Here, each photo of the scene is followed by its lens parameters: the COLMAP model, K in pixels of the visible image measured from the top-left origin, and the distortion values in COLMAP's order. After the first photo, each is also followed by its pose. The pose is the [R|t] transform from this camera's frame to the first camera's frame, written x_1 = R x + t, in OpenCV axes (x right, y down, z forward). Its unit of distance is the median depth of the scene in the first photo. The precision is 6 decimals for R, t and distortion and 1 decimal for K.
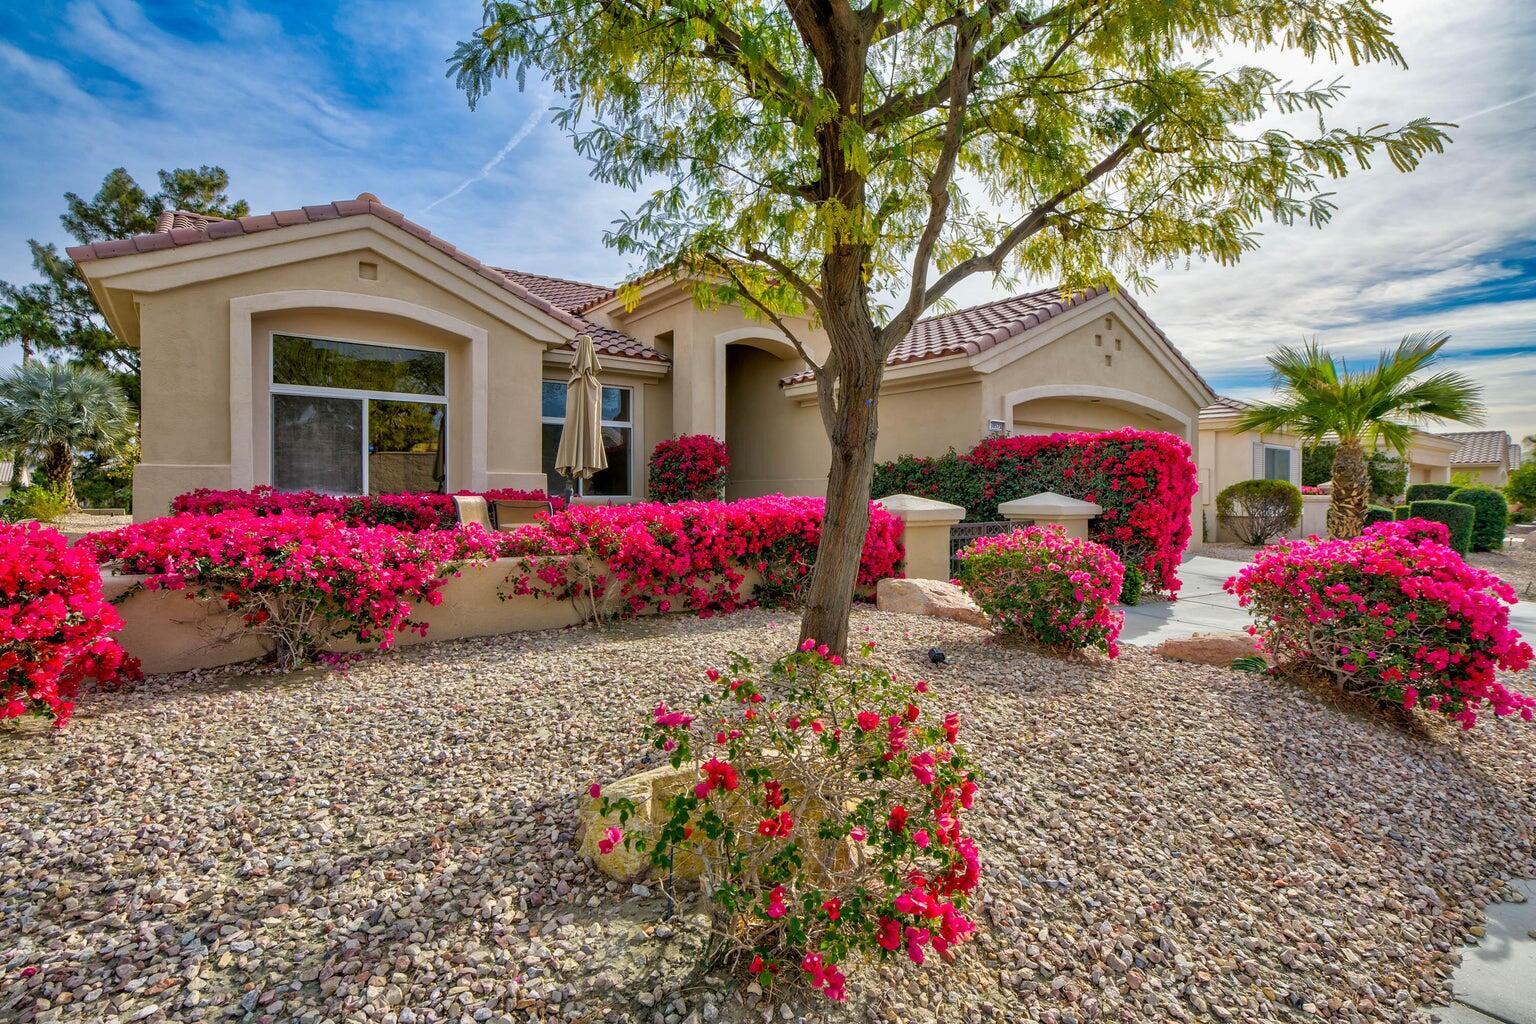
lens RADIAL K [[765.8, 0, 763.9], [0, 765.8, 506.9], [0, 0, 1]] dist [-0.011693, -0.000411]
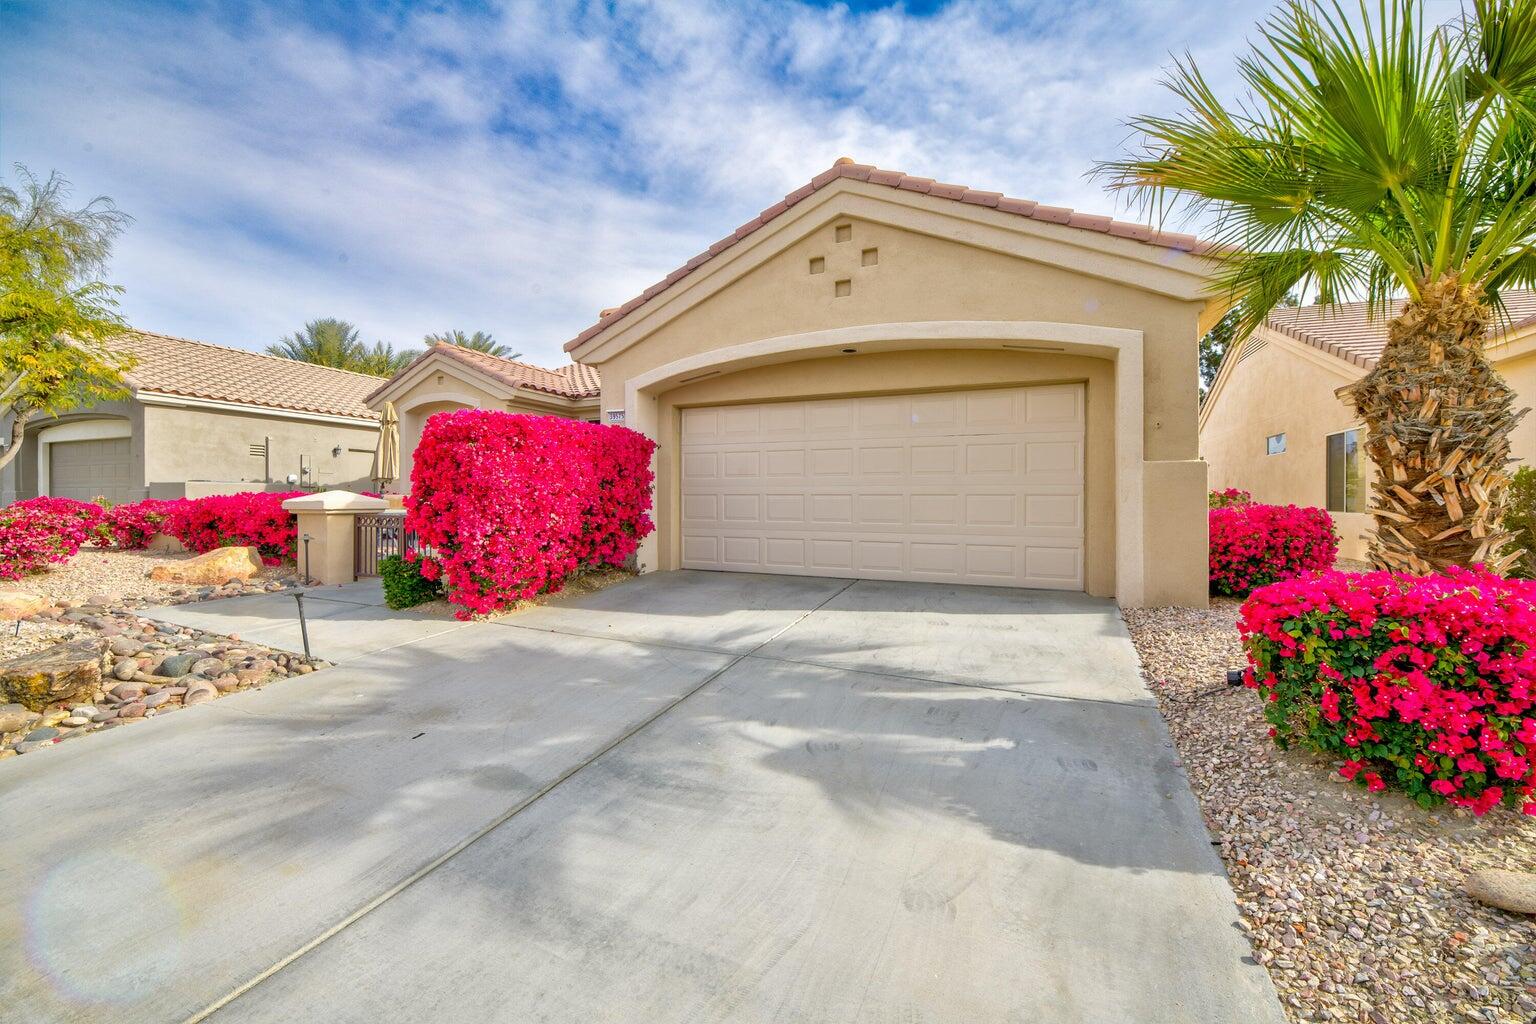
lens RADIAL K [[616.2, 0, 772.7], [0, 616.2, 508.9], [0, 0, 1]] dist [-0.015788, -0.001019]
pose [[0.485867, 0.011896, -0.873952, 1.219531], [-0.014742, 0.999877, 0.005415, -0.000797], [0.873908, 0.010253, 0.485983, 0.940100]]
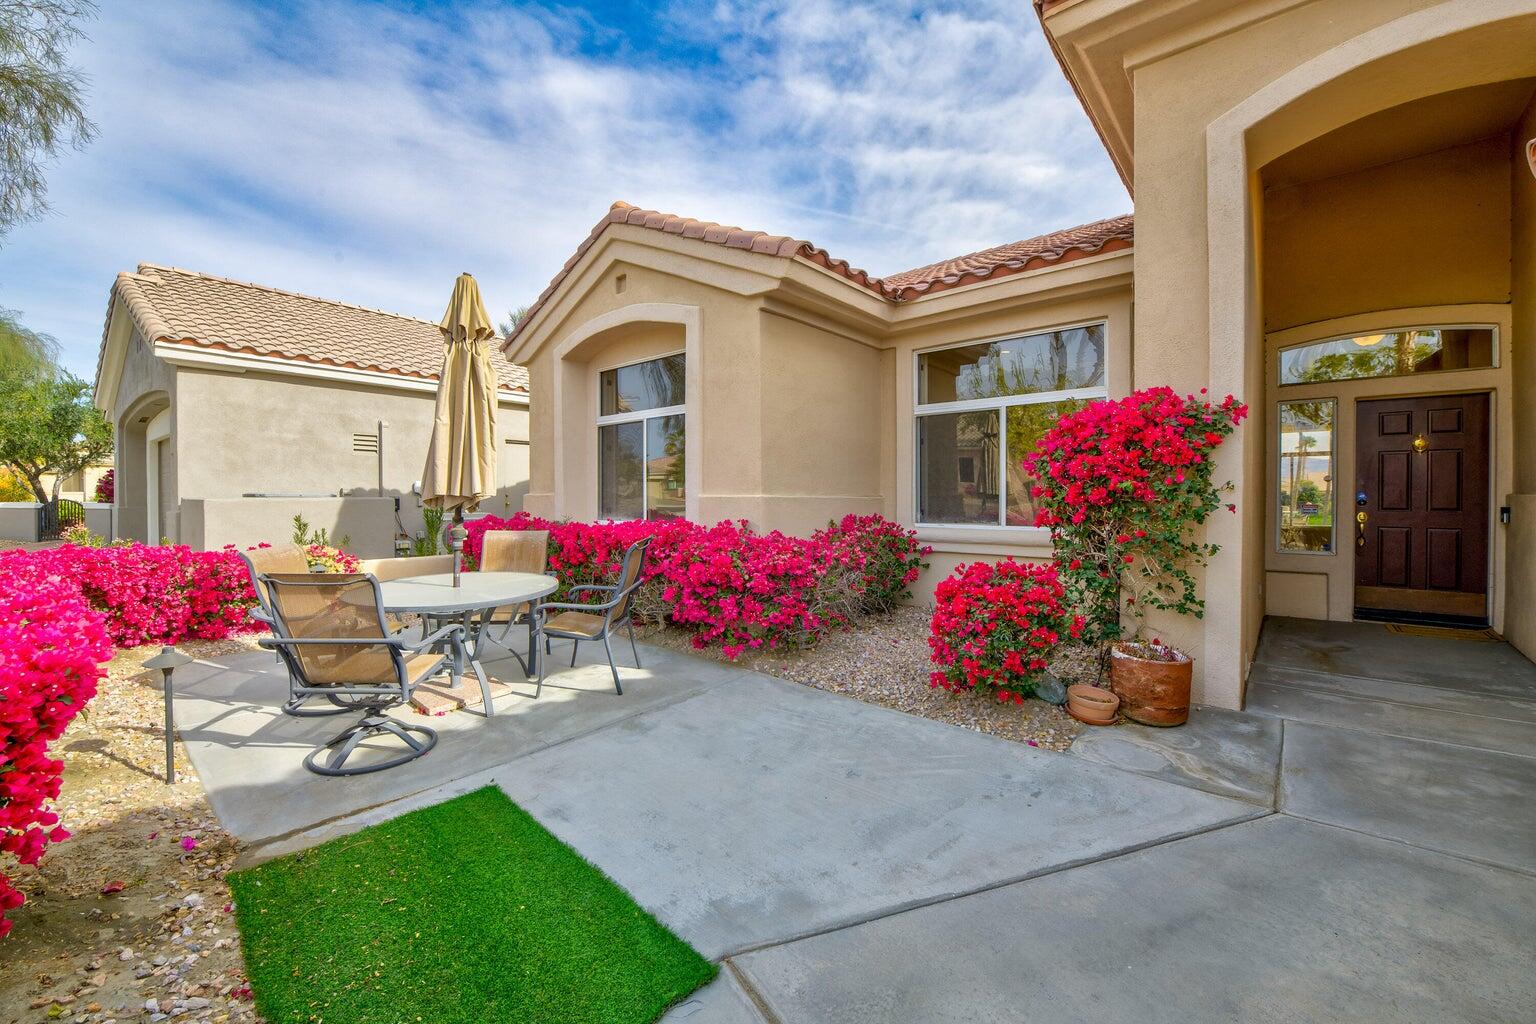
lens RADIAL K [[616.2, 0, 776.5], [0, 616.2, 501.0], [0, 0, 1]] dist [-0.015788, -0.001019]
pose [[0.215013, 0.006696, -0.976588, 0.257469], [-0.011647, 0.999923, 0.004291, -0.043912], [0.976542, 0.010452, 0.215075, 0.981309]]
